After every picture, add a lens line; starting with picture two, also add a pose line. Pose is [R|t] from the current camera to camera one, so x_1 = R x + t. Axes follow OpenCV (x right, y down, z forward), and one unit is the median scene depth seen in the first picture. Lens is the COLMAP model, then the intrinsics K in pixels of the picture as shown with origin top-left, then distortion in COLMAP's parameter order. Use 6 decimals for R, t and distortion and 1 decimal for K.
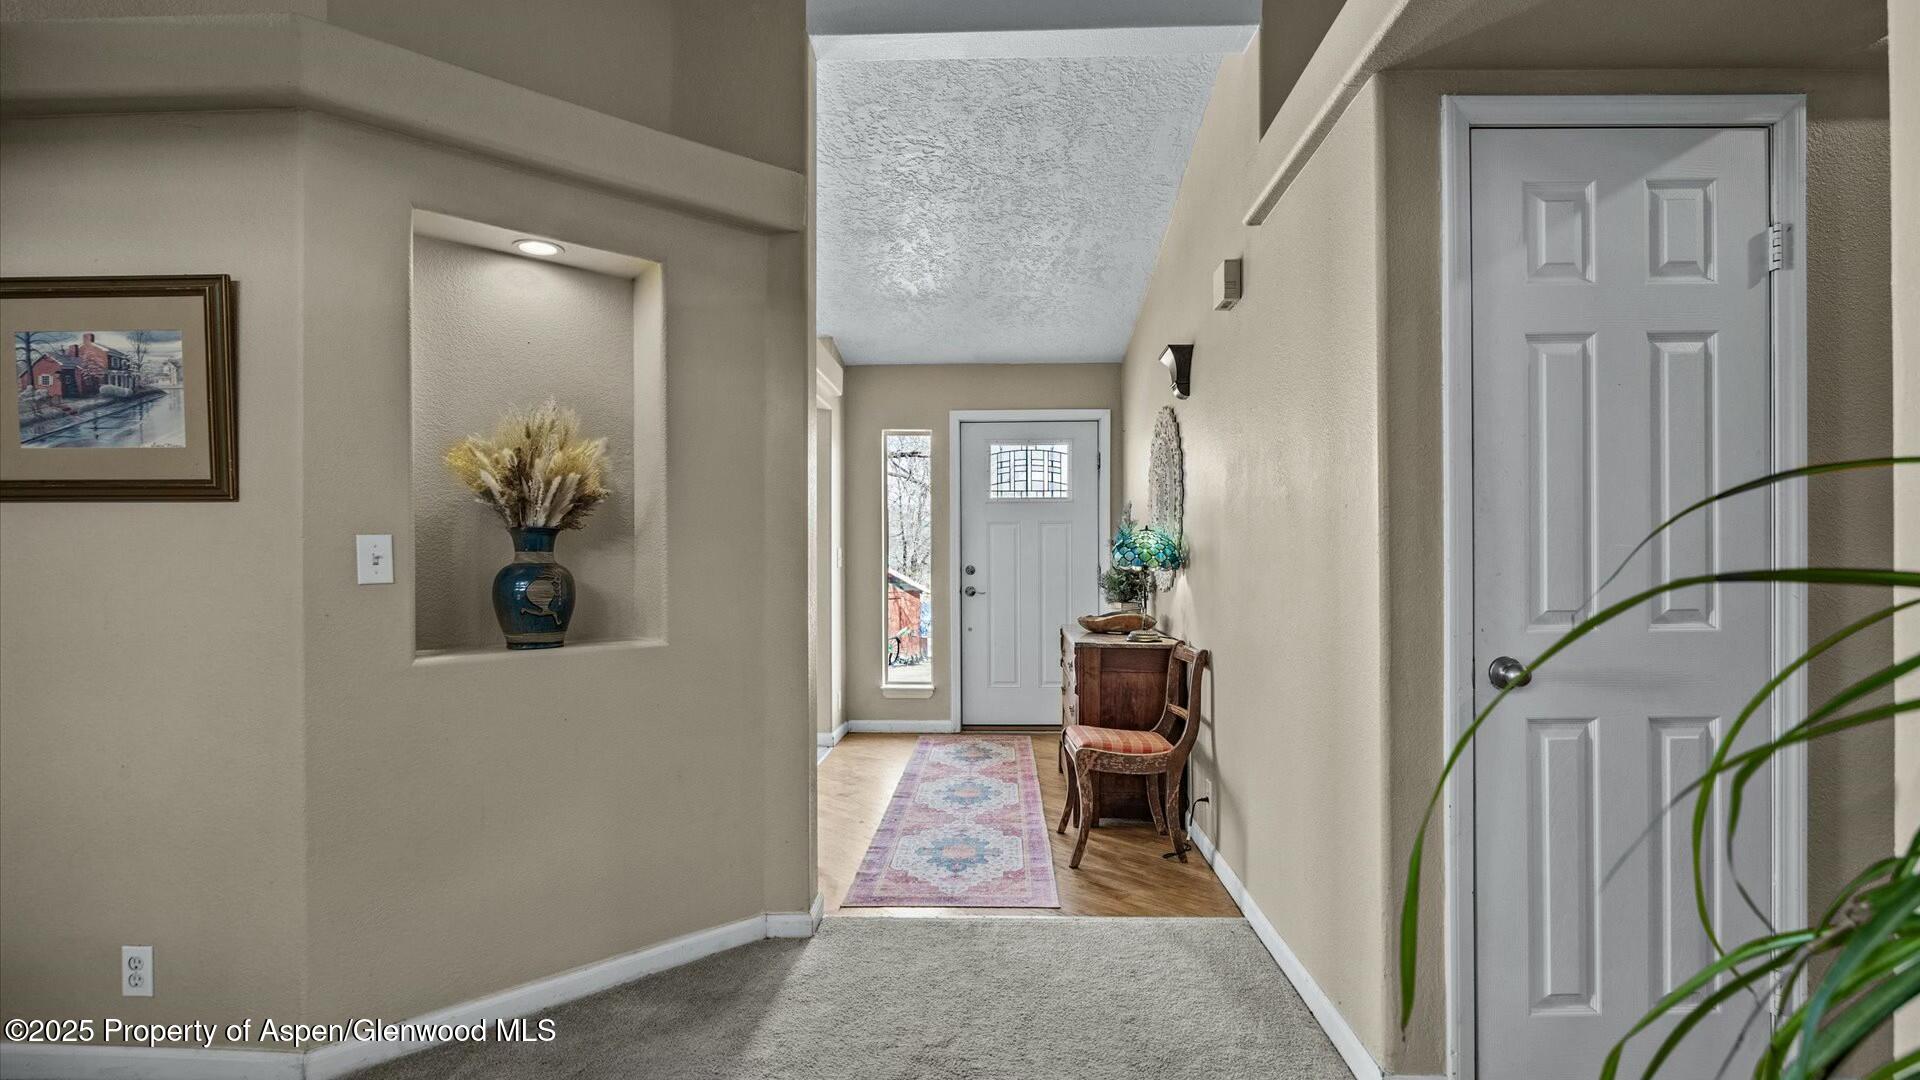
lens RADIAL K [[900.8, 0, 965.5], [0, 900.8, 554.5], [0, 0, 1]] dist [-0.005847, -0.000799]
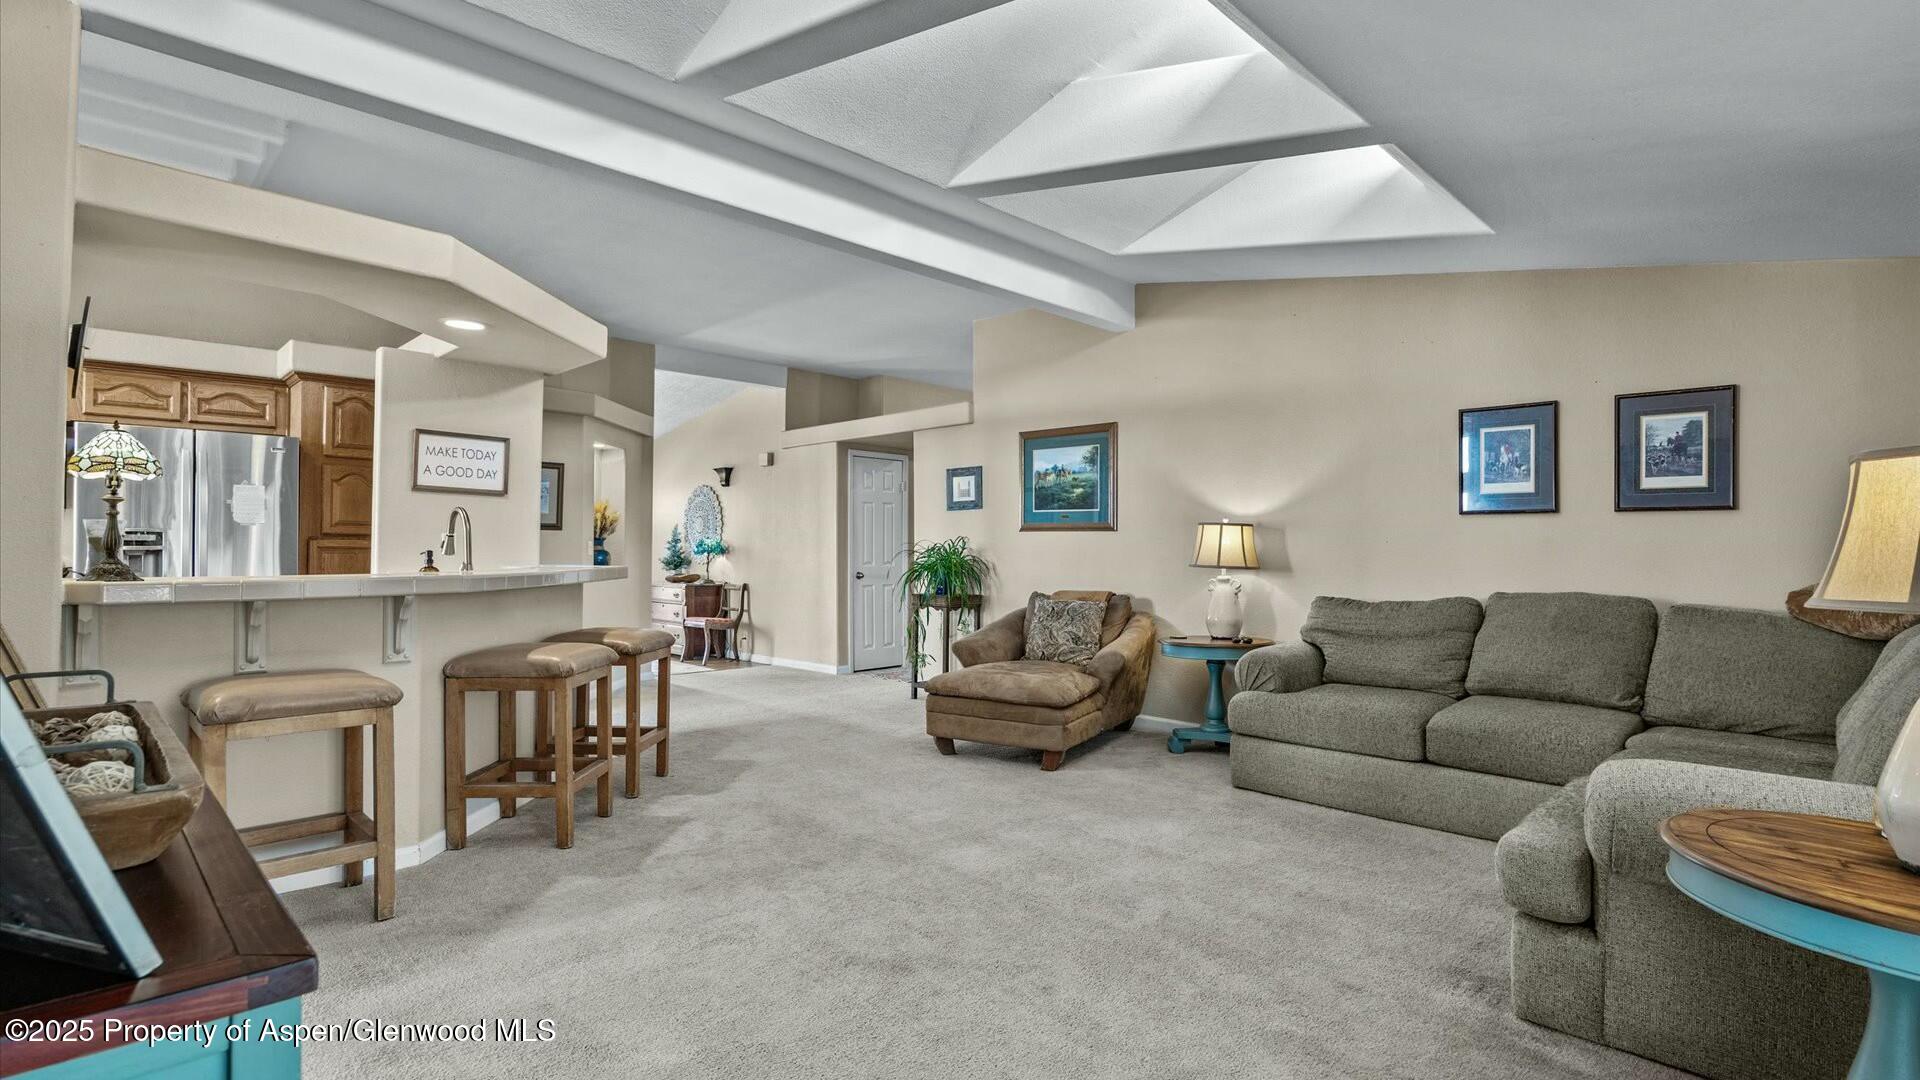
lens RADIAL K [[900.8, 0, 965.5], [0, 900.8, 554.5], [0, 0, 1]] dist [-0.005847, -0.000799]
pose [[0.670107, -0.003096, 0.742258, -1.210500], [-0.003392, 0.999968, 0.007233, -0.004842], [-0.742256, -0.007365, 0.670075, -1.230331]]
